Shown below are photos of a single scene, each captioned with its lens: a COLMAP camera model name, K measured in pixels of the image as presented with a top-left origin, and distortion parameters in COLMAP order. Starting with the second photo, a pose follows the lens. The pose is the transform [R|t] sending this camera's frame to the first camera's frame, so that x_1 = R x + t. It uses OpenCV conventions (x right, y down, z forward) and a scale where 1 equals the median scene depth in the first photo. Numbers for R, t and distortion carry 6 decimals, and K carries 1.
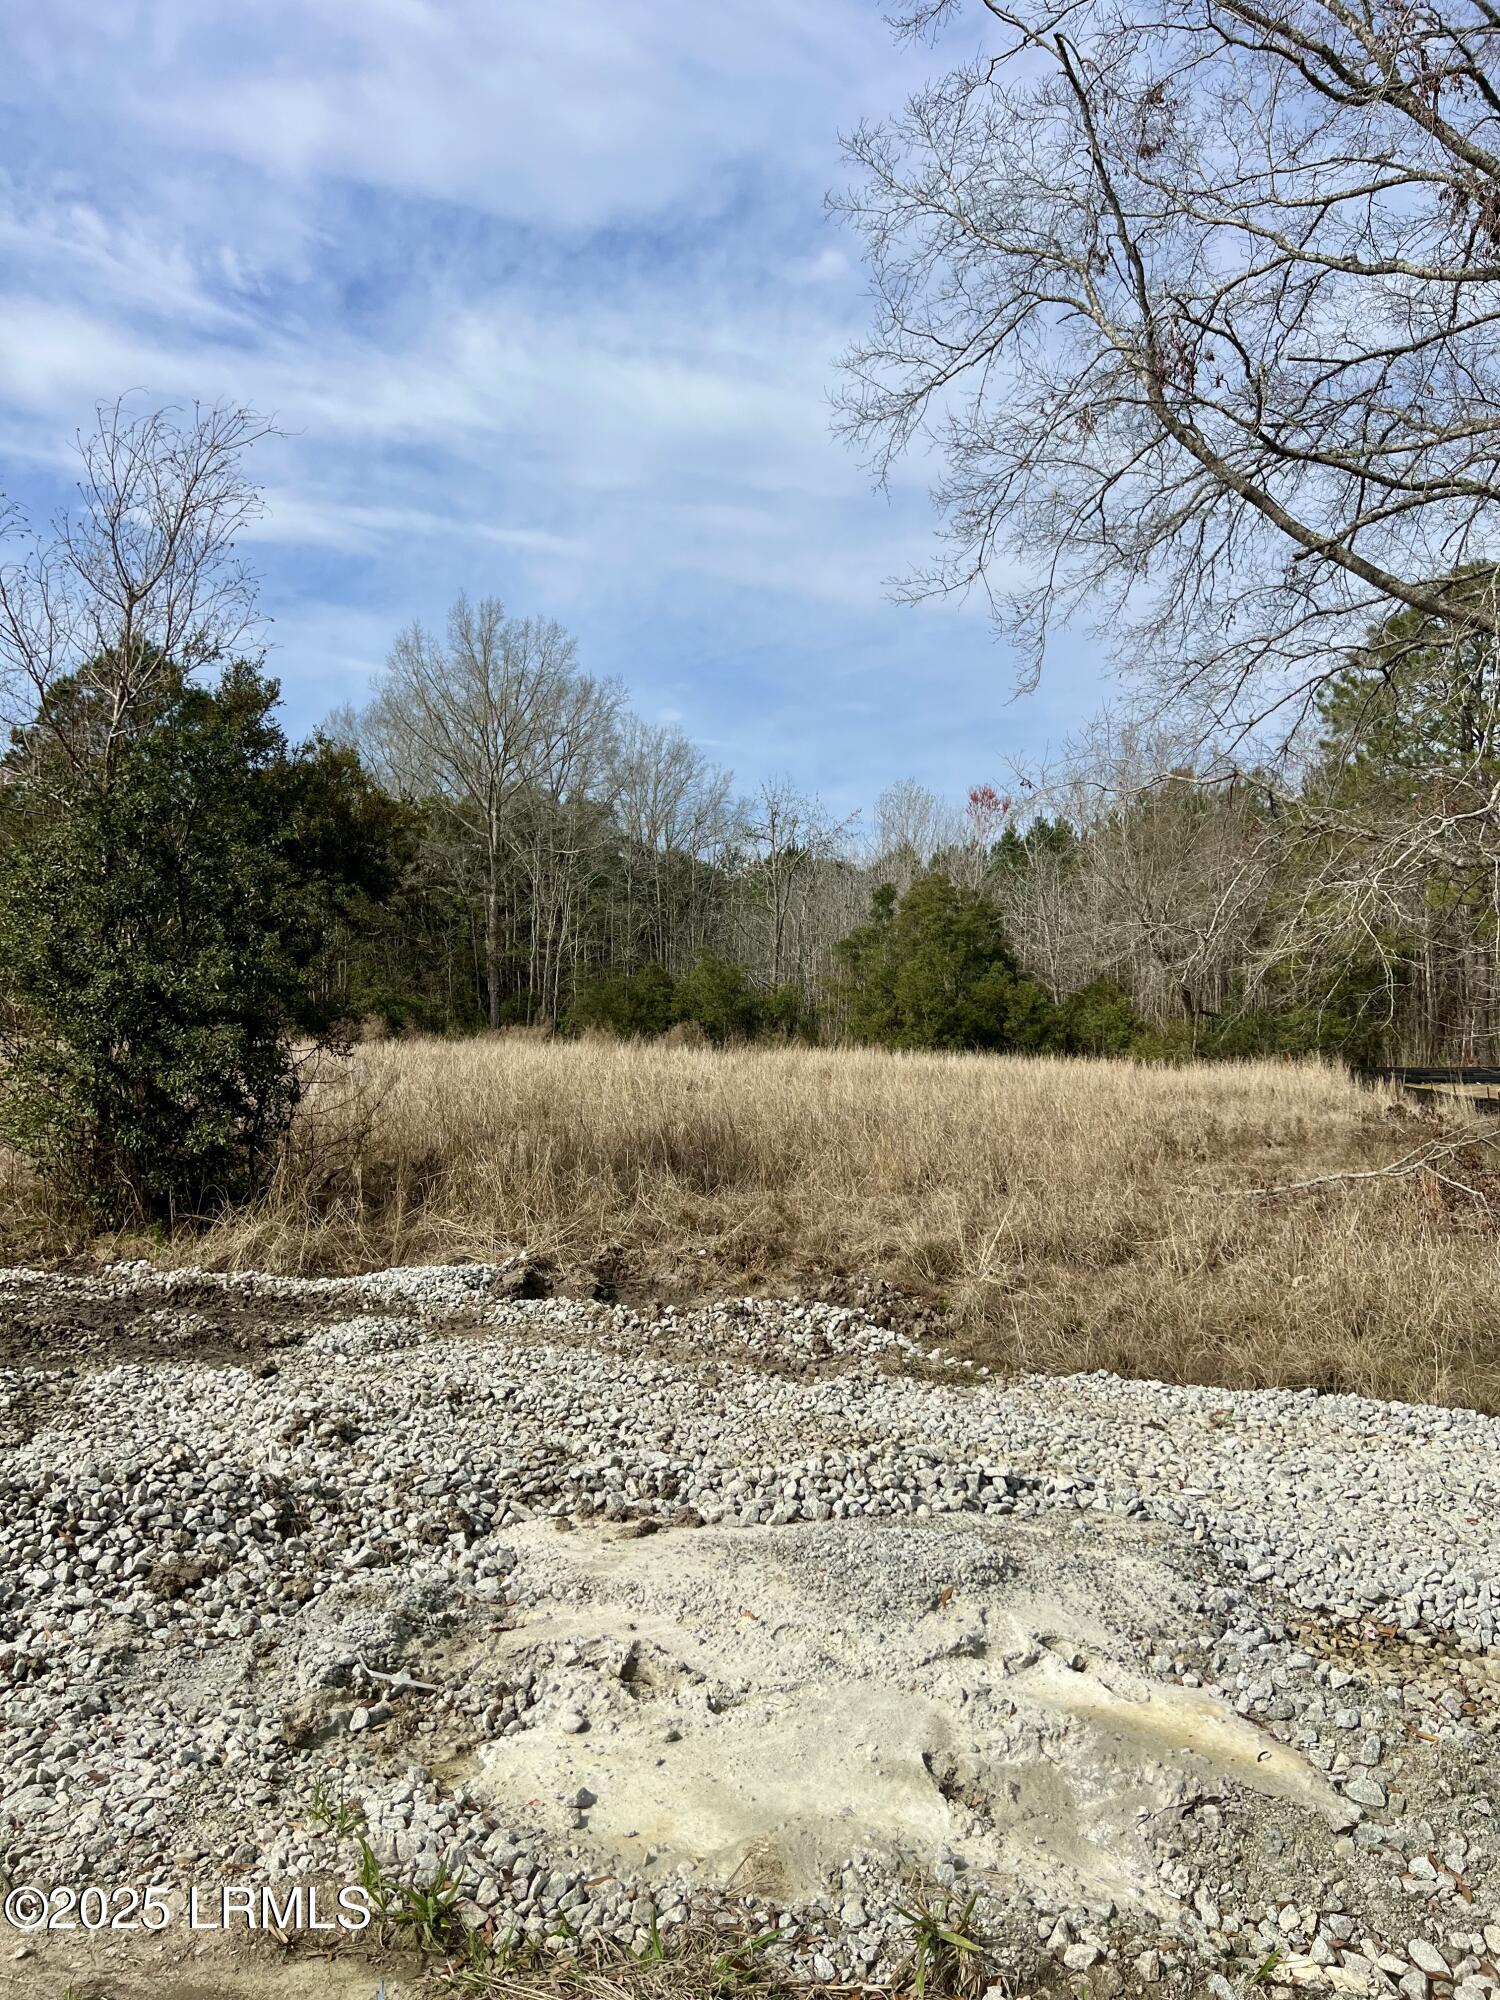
lens RADIAL K [[1502.8, 0, 755.5], [0, 1502.8, 1089.9], [0, 0, 1]] dist [0.034711, -0.038746]
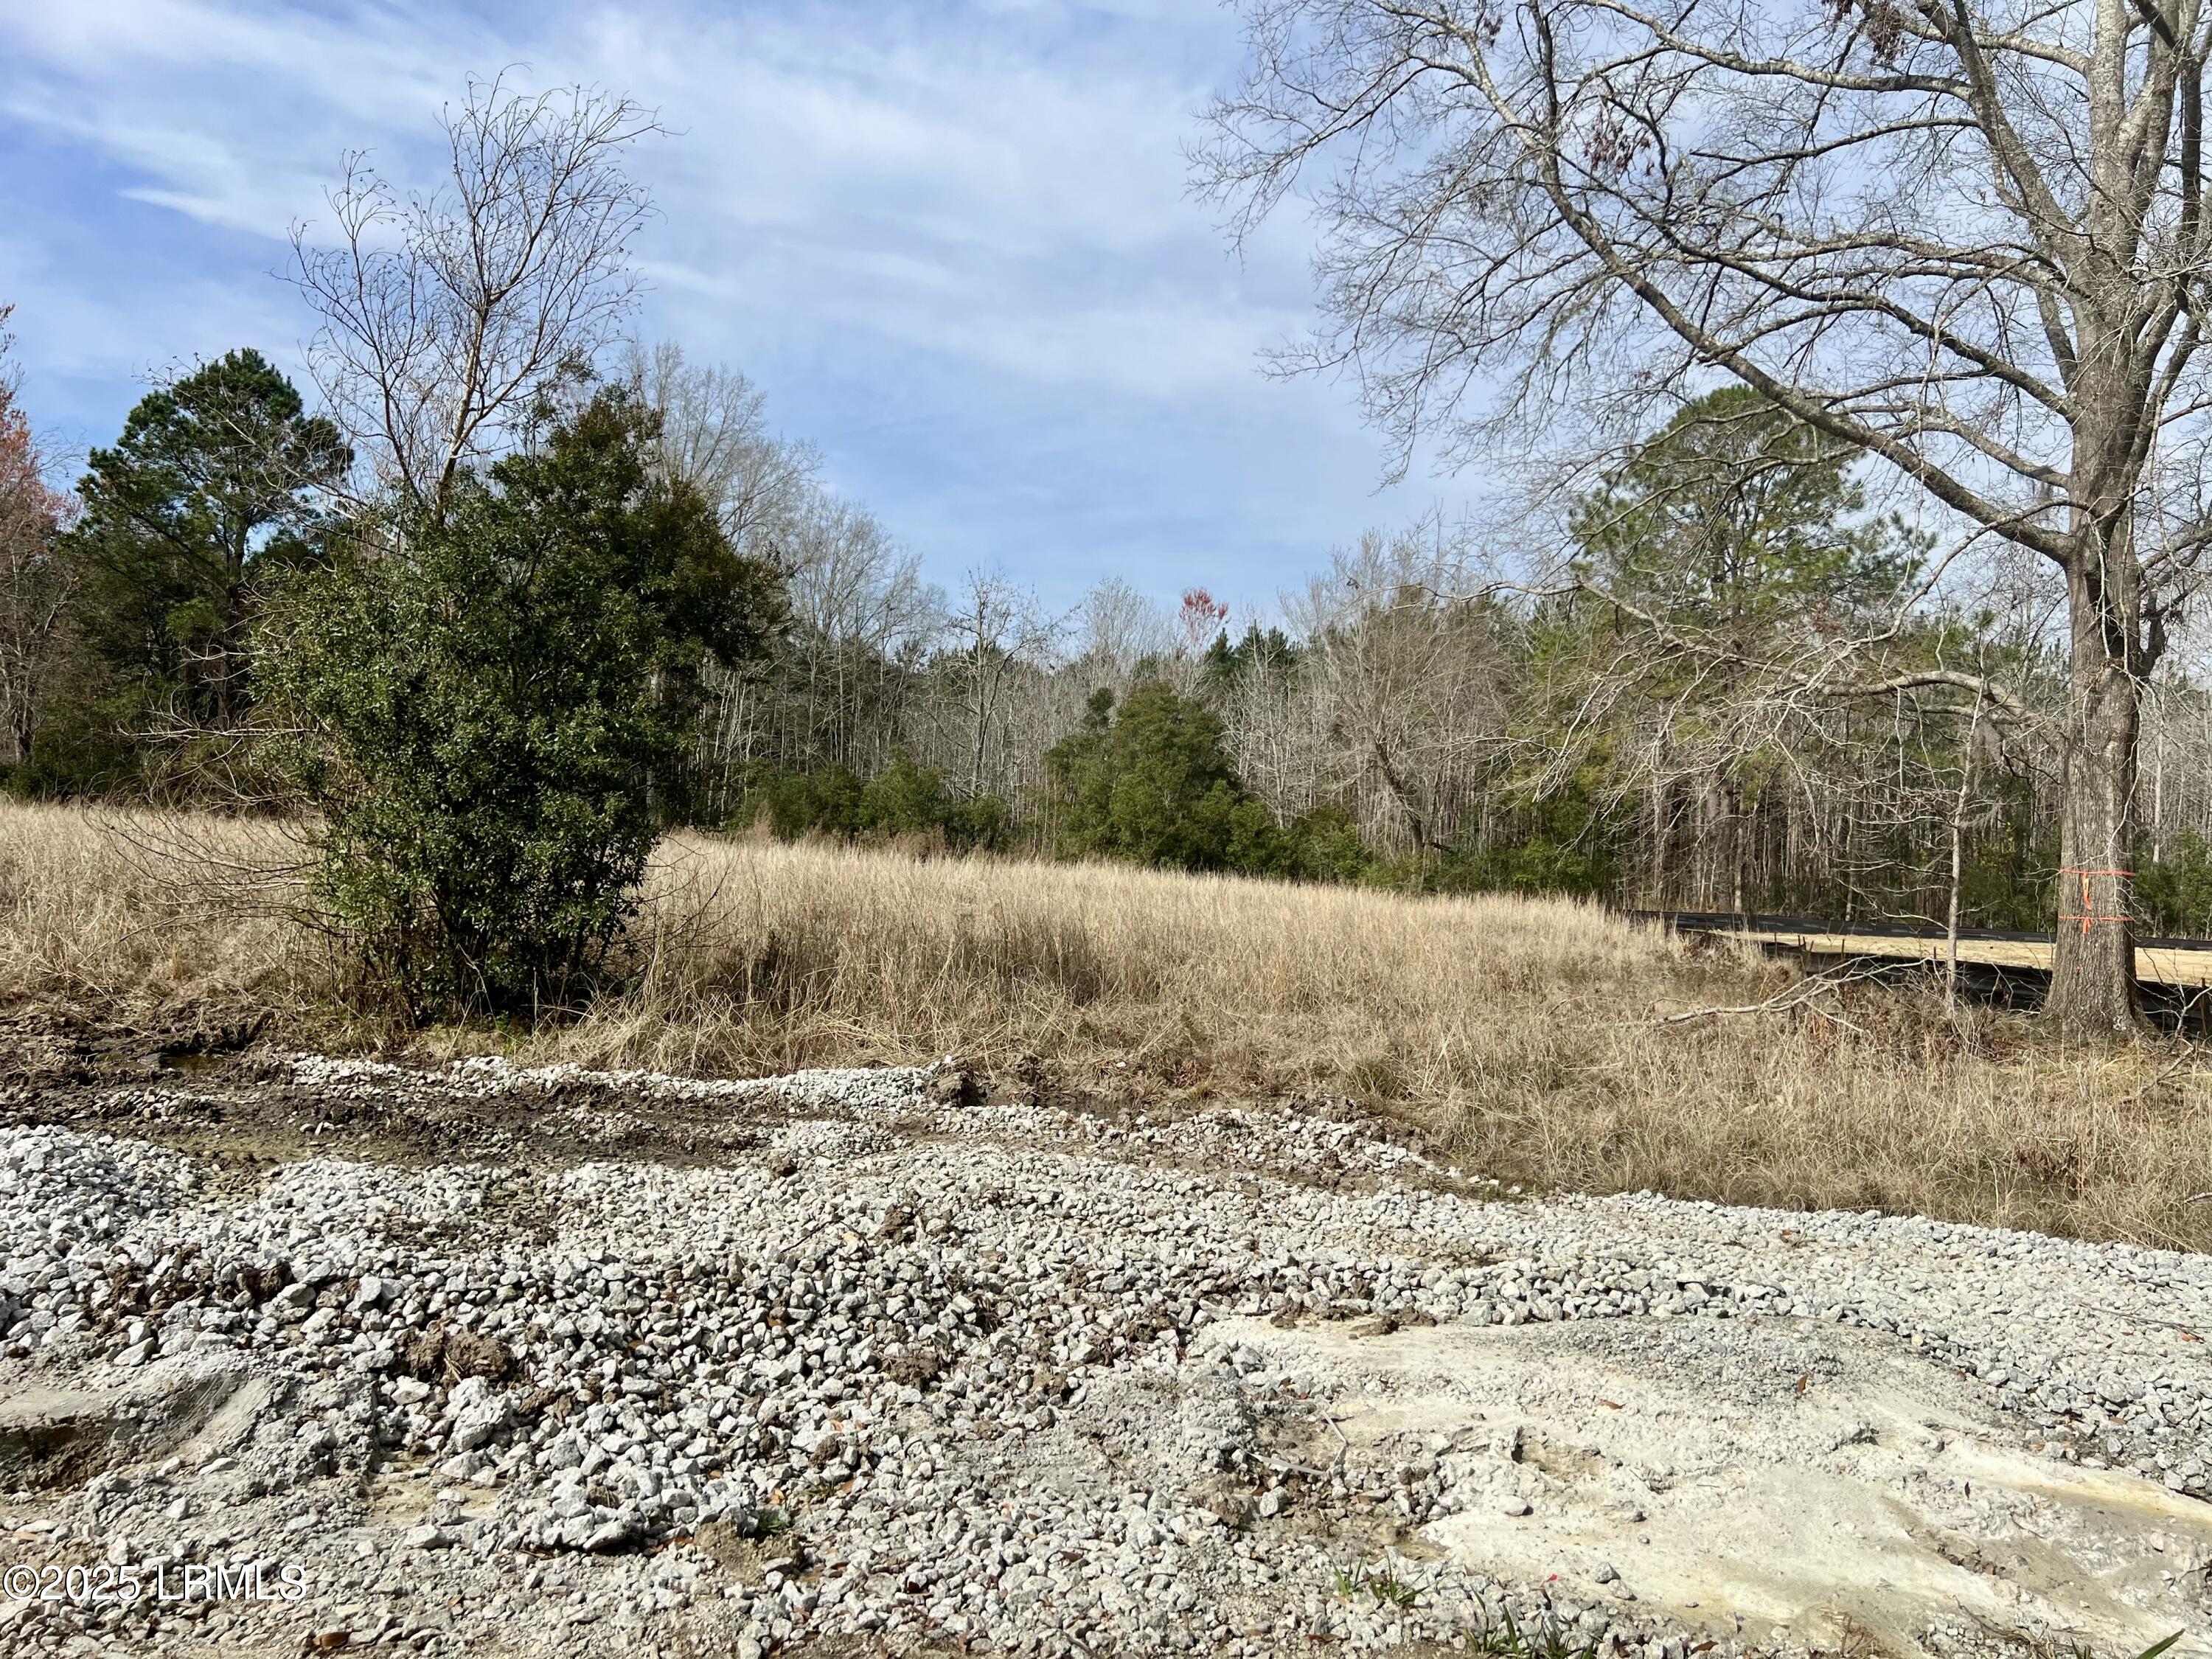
lens RADIAL K [[1660.0, 0, 1096.0], [0, 1660.0, 900.4], [0, 0, 1]] dist [0.071109, -0.098858]
pose [[0.992144, 0.039039, 0.118852, -0.178683], [-0.037882, 0.999210, -0.011979, 0.021168], [-0.119226, 0.007382, 0.992840, -0.005761]]
